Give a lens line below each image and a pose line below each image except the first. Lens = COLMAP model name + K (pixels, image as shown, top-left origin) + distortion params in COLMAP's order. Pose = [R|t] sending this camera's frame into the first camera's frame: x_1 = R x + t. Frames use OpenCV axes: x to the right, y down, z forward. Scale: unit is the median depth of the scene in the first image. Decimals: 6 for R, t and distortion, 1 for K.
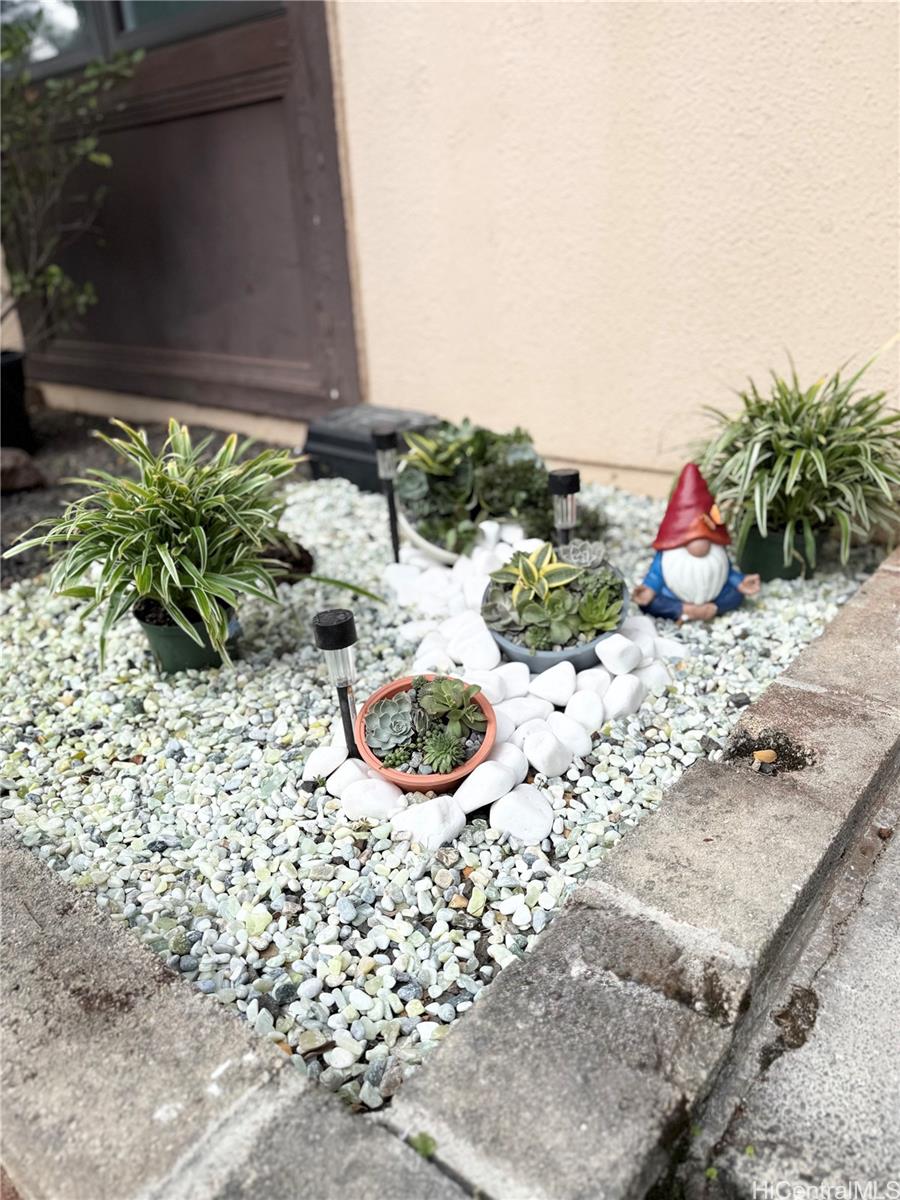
lens RADIAL K [[840.2, 0, 450.7], [0, 840.2, 600.0], [0, 0, 1]] dist [0.004898, 0.000498]
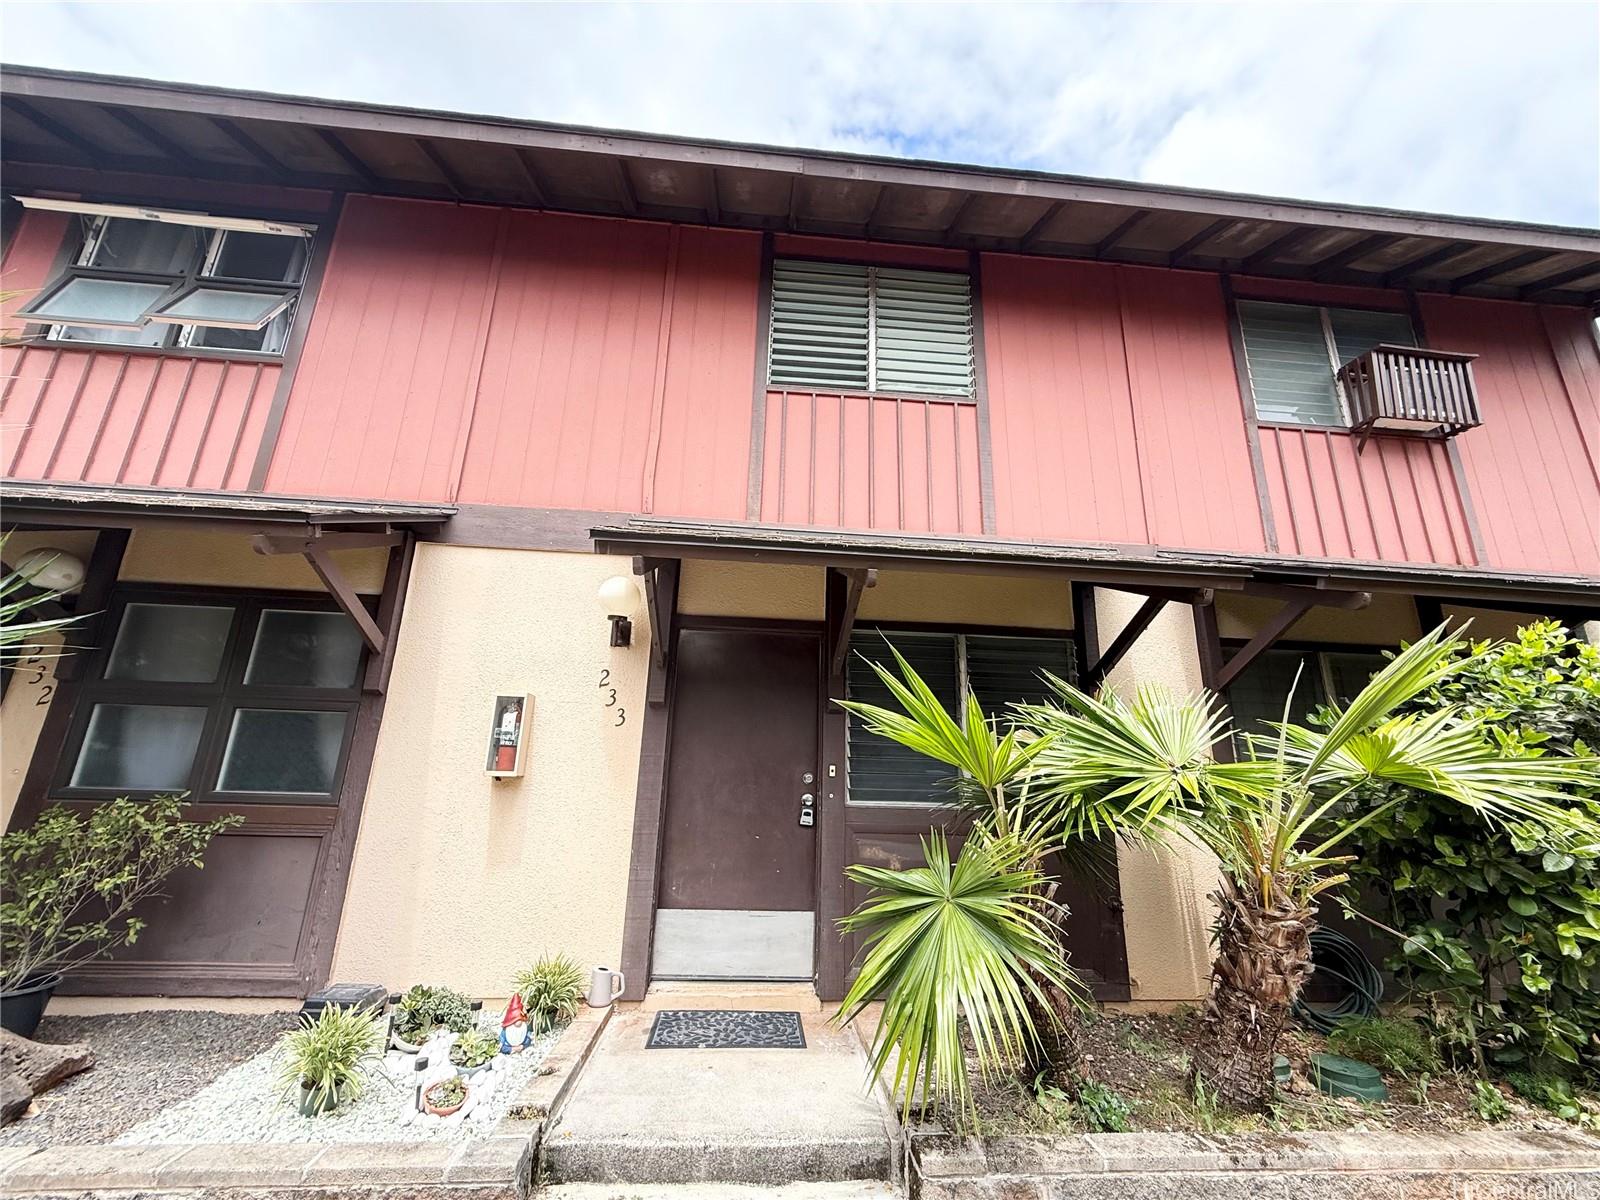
lens RADIAL K [[637.1, 0, 801.7], [0, 637.1, 603.3], [0, 0, 1]] dist [-0.004102, -0.000064]
pose [[0.717004, 0.241281, 0.653979, -0.865607], [0.229124, 0.804478, -0.548012, 0.215276], [-0.658337, 0.542769, 0.521531, -1.760424]]
